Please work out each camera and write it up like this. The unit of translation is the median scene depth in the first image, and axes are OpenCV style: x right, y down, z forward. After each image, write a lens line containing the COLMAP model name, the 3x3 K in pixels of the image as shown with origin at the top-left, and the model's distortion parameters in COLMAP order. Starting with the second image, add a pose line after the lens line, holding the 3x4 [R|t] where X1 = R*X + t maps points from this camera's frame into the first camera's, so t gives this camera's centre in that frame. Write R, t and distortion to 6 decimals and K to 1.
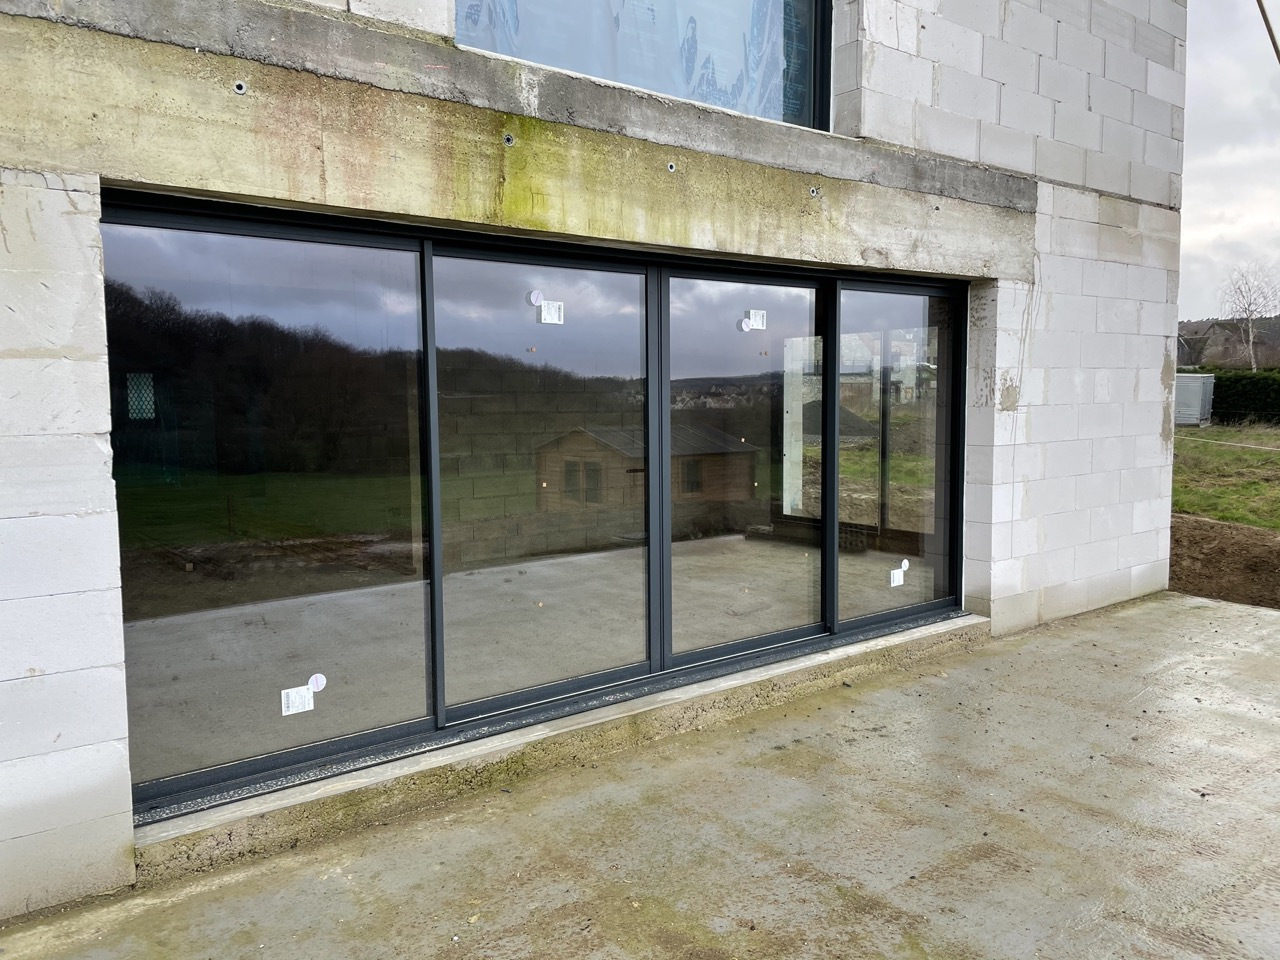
lens RADIAL K [[968.8, 0, 640.0], [0, 968.8, 480.0], [0, 0, 1]] dist [0.088482, -0.123024]
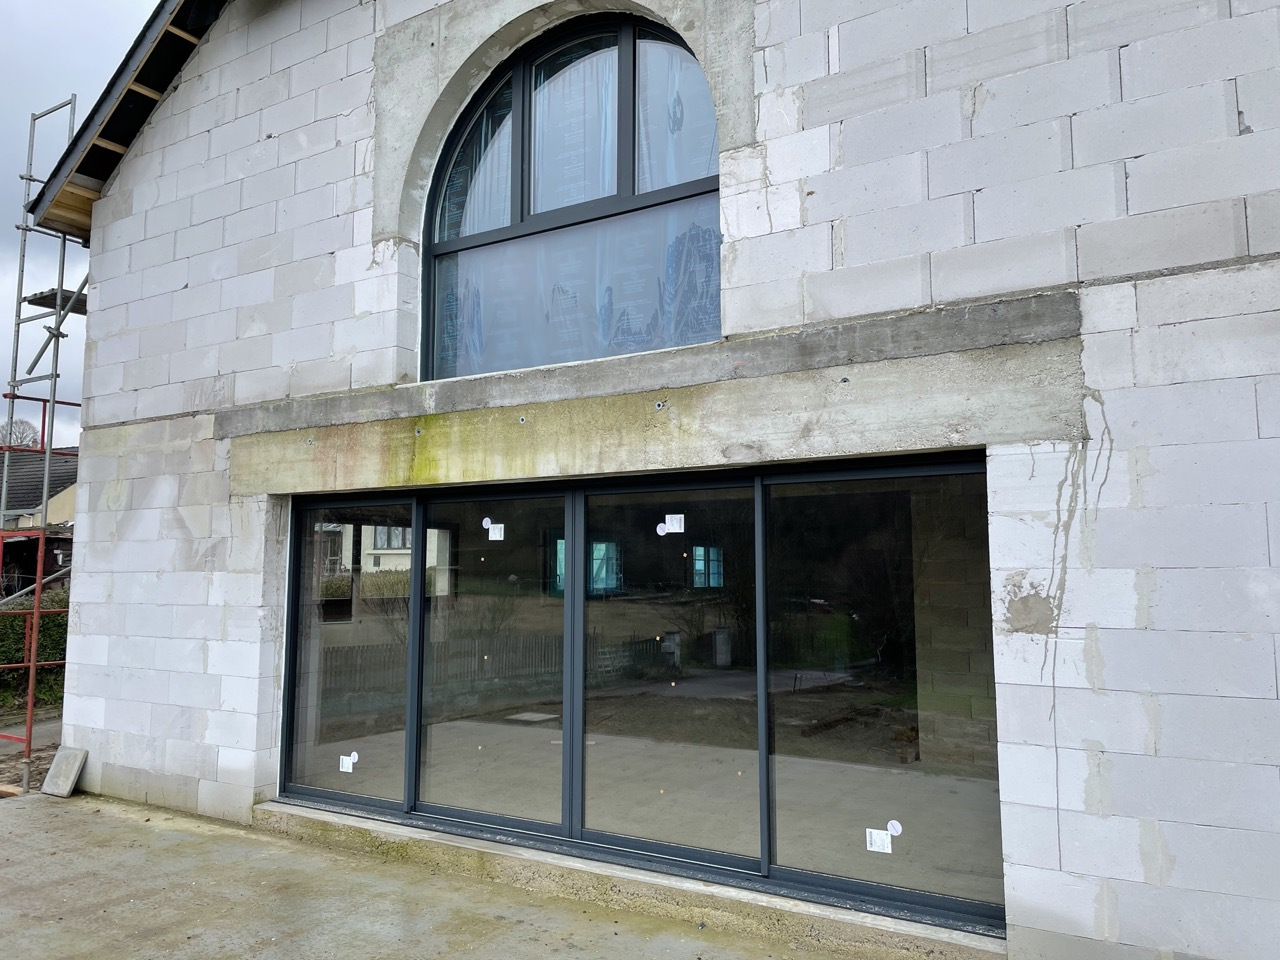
lens RADIAL K [[968.8, 0, 640.0], [0, 968.8, 480.0], [0, 0, 1]] dist [0.088482, -0.123024]
pose [[0.338138, -0.082800, -0.937447, 1.199221], [-0.087982, 0.988978, -0.119087, -0.091981], [0.936975, 0.122746, 0.327126, 0.675476]]
